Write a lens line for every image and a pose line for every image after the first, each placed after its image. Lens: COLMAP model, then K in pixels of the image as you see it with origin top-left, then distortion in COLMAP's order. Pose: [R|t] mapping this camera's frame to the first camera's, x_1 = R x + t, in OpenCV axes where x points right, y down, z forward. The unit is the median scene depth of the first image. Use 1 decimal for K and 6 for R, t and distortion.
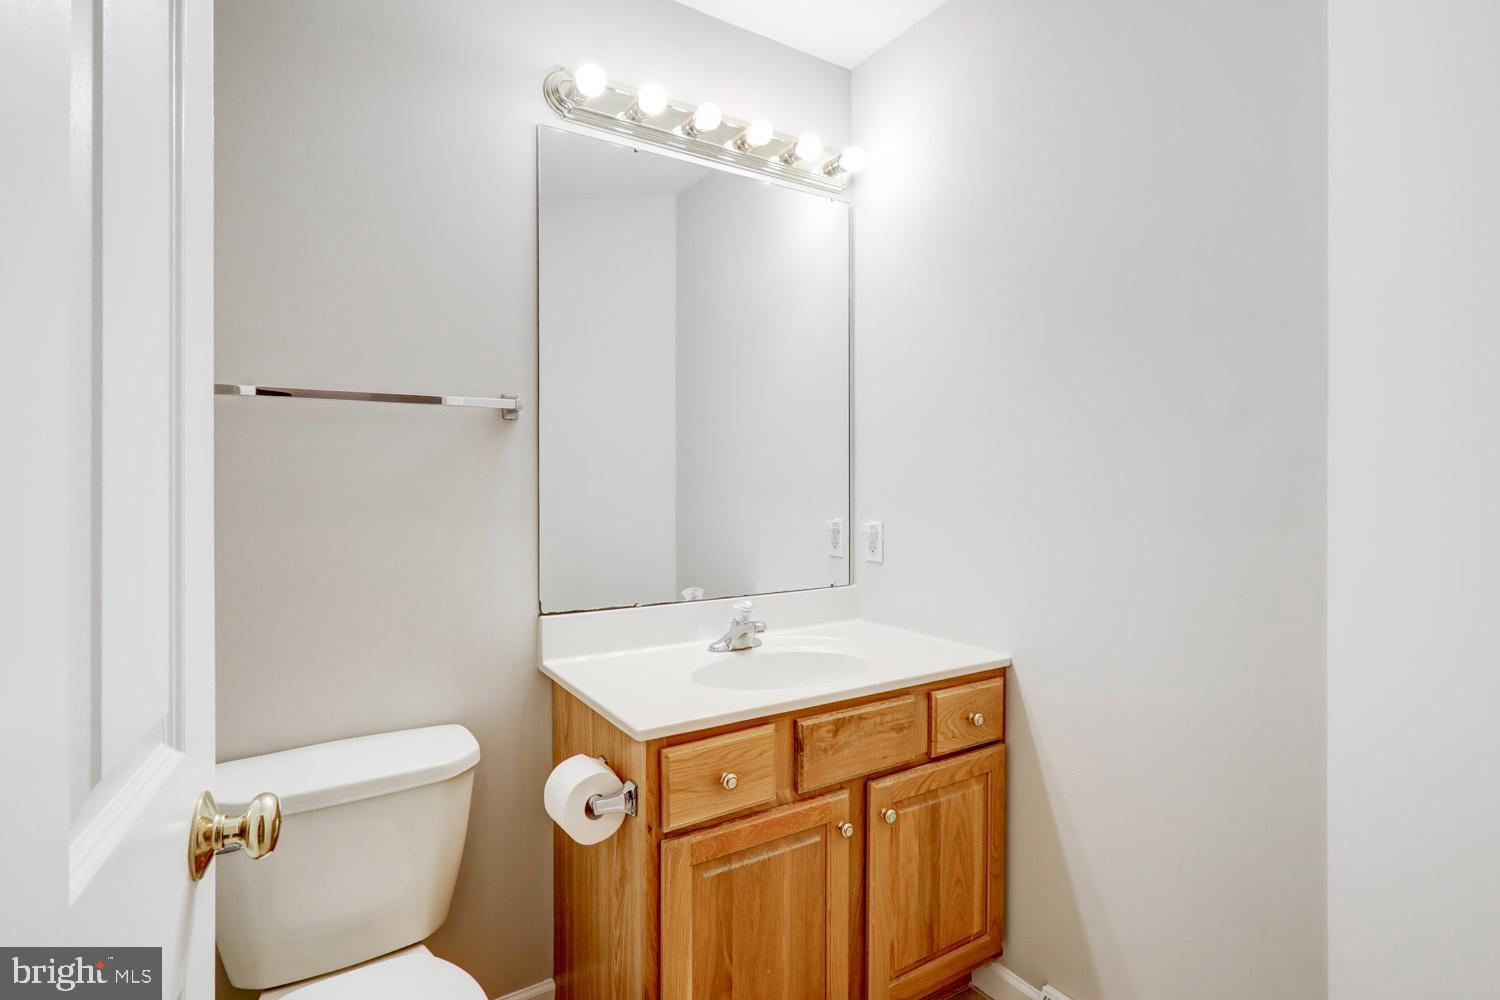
lens RADIAL K [[729.8, 0, 746.6], [0, 729.8, 490.4], [0, 0, 1]] dist [-0.003622, 0.001050]
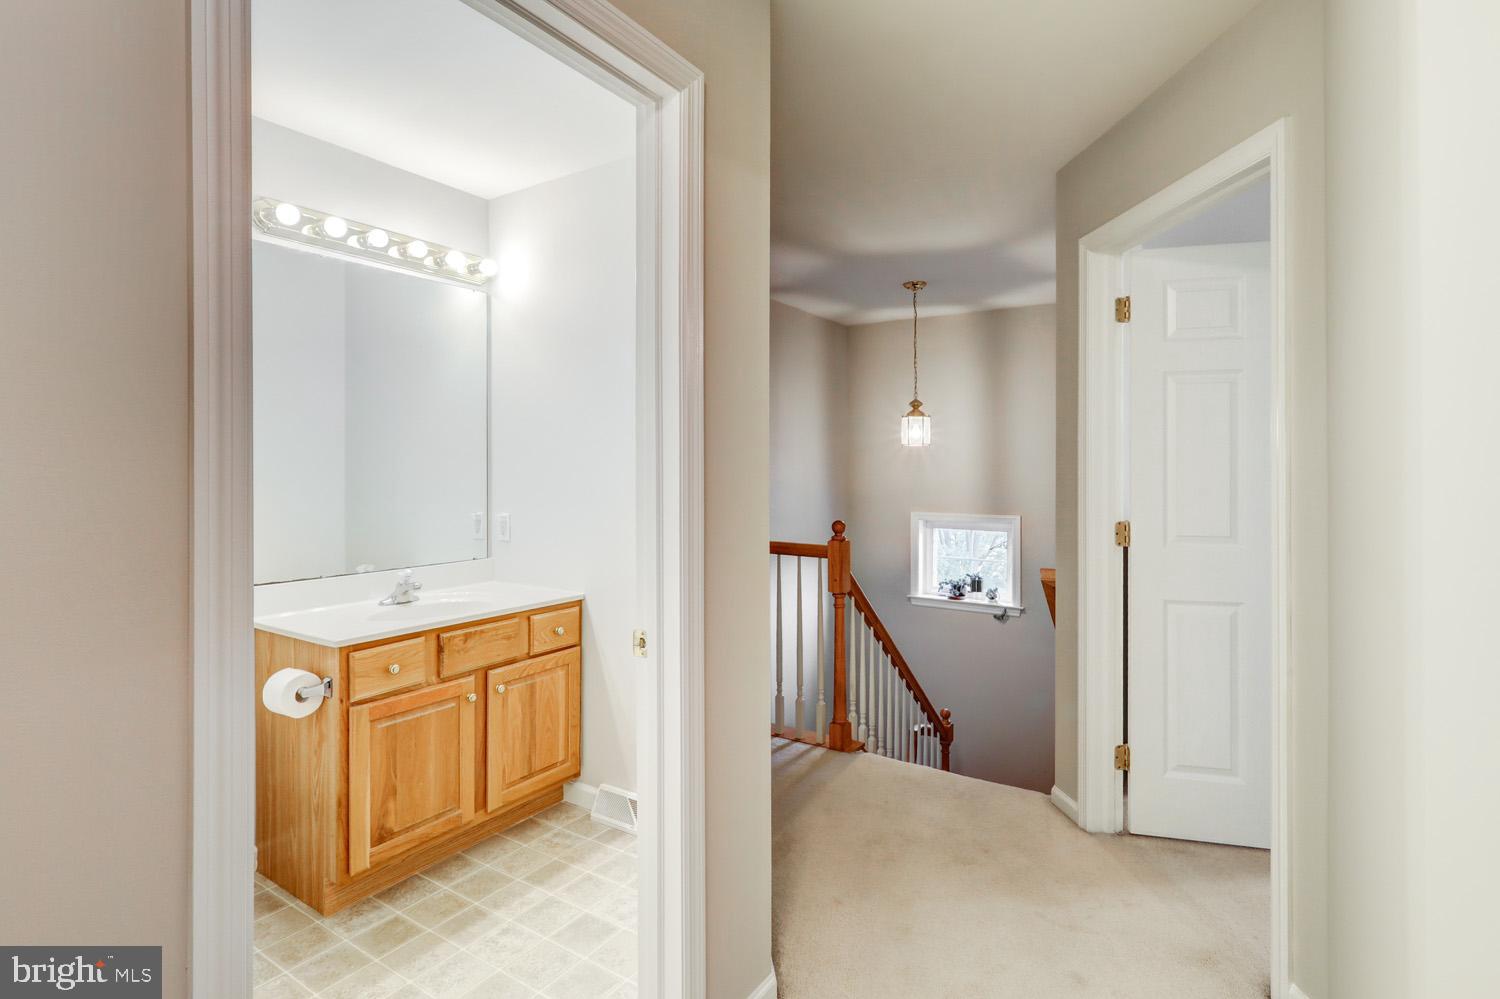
lens RADIAL K [[729.8, 0, 753.5], [0, 729.8, 472.5], [0, 0, 1]] dist [-0.003622, 0.001050]
pose [[0.907610, -0.001025, 0.419812, 0.019802], [0.005658, 0.999936, -0.009790, -0.031681], [-0.419776, 0.011261, 0.907558, -0.771987]]
